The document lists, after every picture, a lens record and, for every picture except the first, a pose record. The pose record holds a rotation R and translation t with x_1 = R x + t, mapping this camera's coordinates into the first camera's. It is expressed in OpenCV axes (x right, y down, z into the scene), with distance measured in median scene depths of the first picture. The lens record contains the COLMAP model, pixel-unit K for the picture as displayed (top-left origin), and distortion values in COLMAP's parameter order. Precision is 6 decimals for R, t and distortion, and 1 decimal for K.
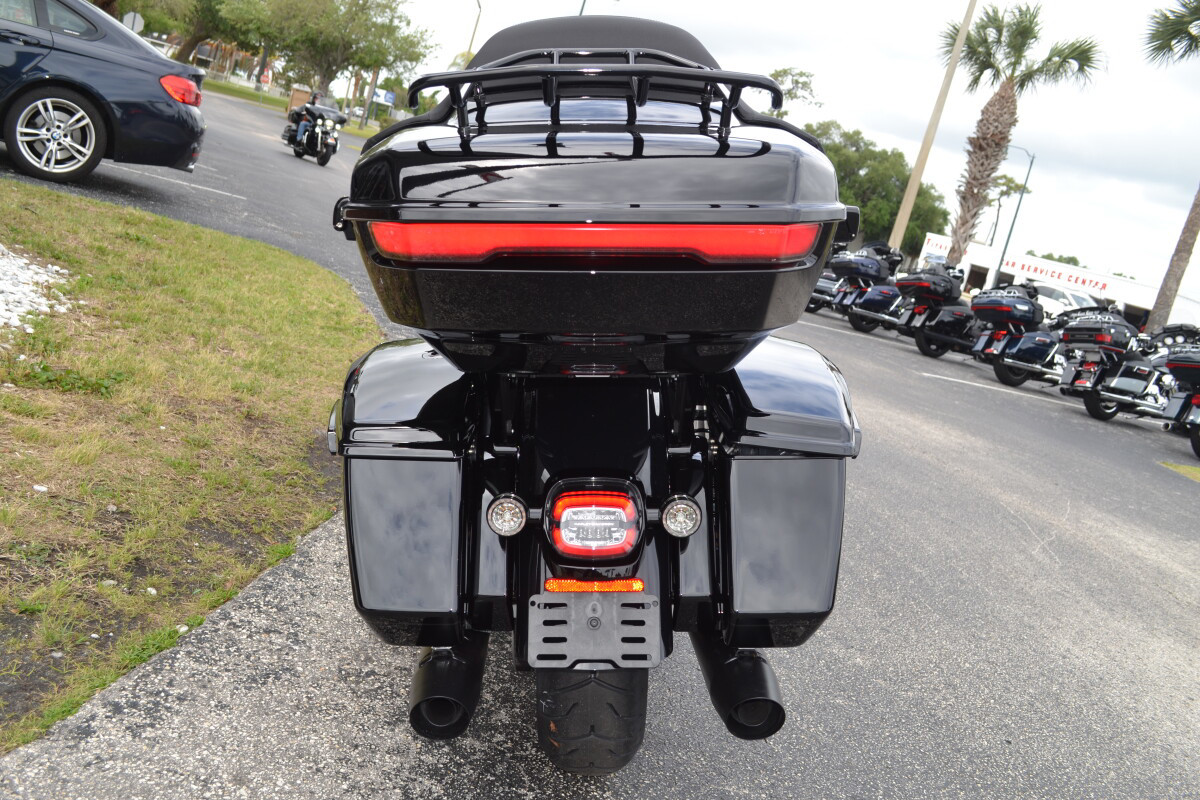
lens RADIAL K [[1074.2, 0, 601.3], [0, 1074.2, 396.8], [0, 0, 1]] dist [-0.086185, 0.019214]
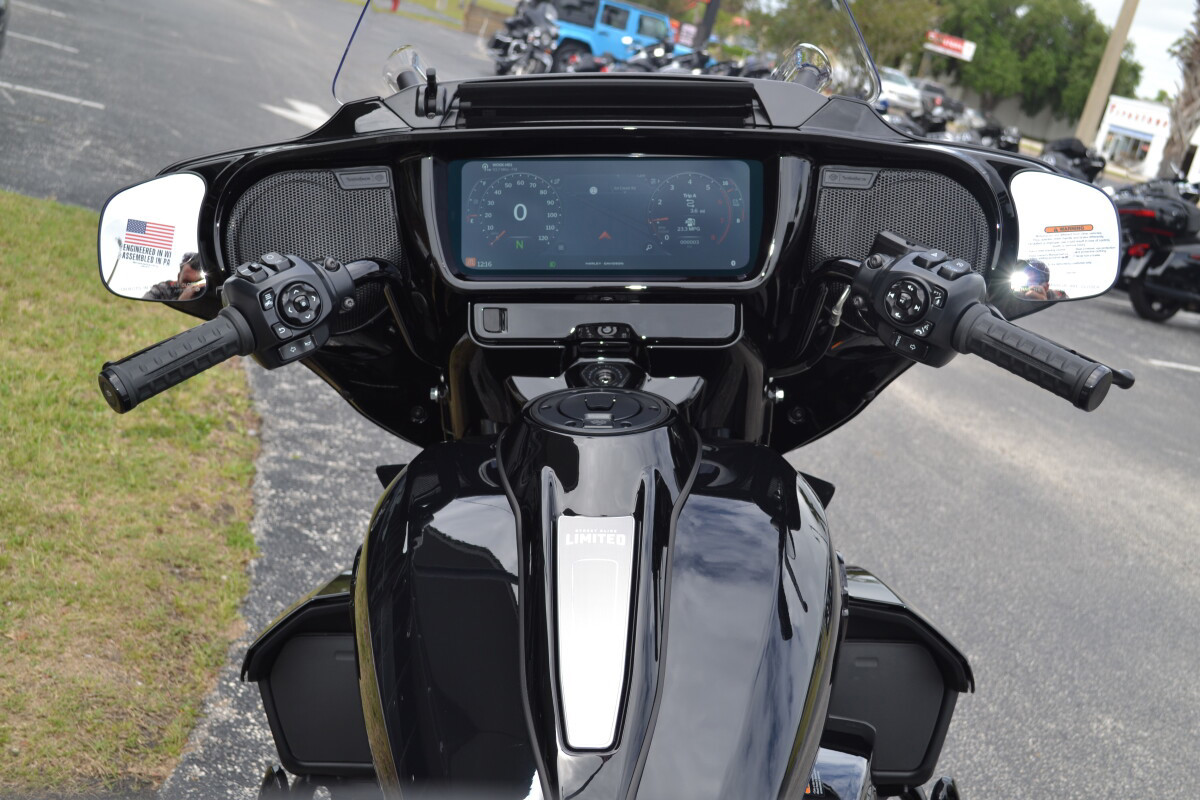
lens RADIAL K [[1457.8, 0, 602.0], [0, 1457.8, 391.0], [0, 0, 1]] dist [-0.046387, 0.000000]
pose [[0.999218, -0.000842, -0.039519, 0.001861], [0.002611, 0.998996, 0.044728, -0.035561], [0.039441, -0.044796, 0.998217, 0.085048]]
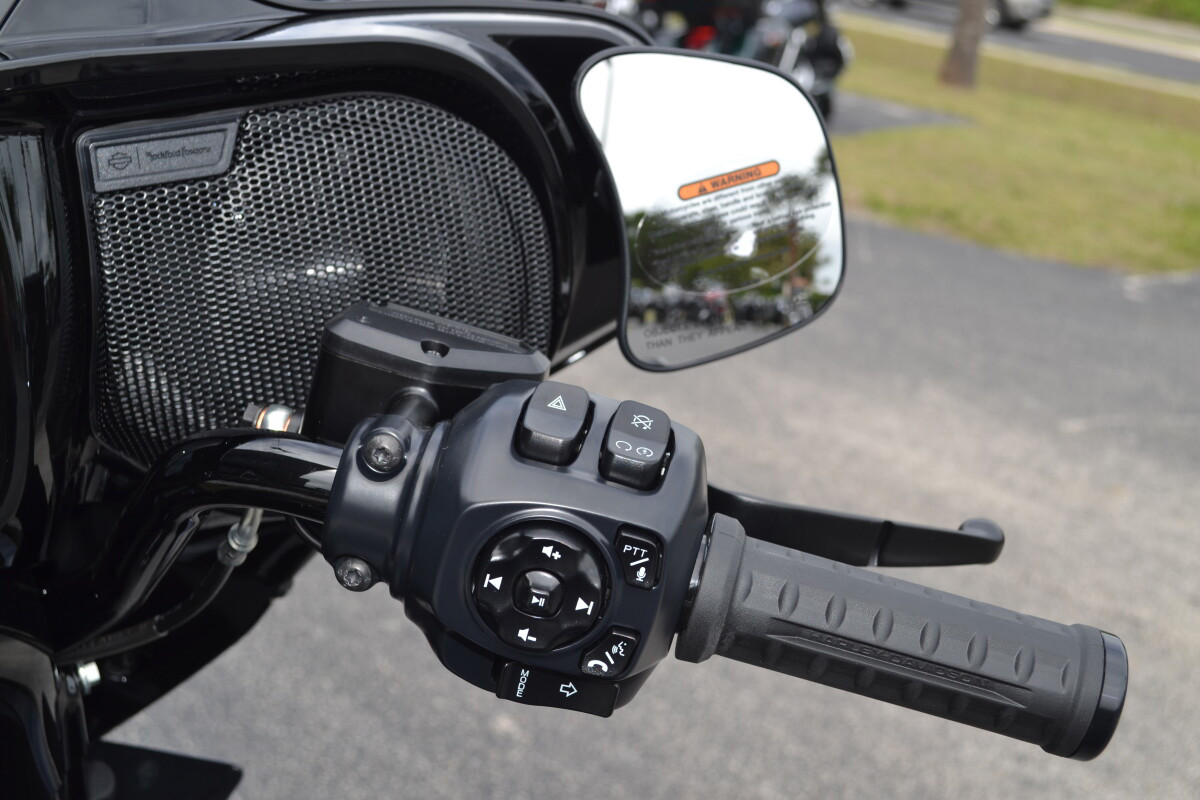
lens RADIAL K [[1623.9, 0, 590.5], [0, 1623.9, 405.5], [0, 0, 1]] dist [-0.071121, 0.000000]
pose [[0.851769, -0.281453, 0.441899, 0.023473], [0.174264, 0.947623, 0.267660, -0.142839], [-0.494087, -0.150978, 0.856203, 0.585321]]
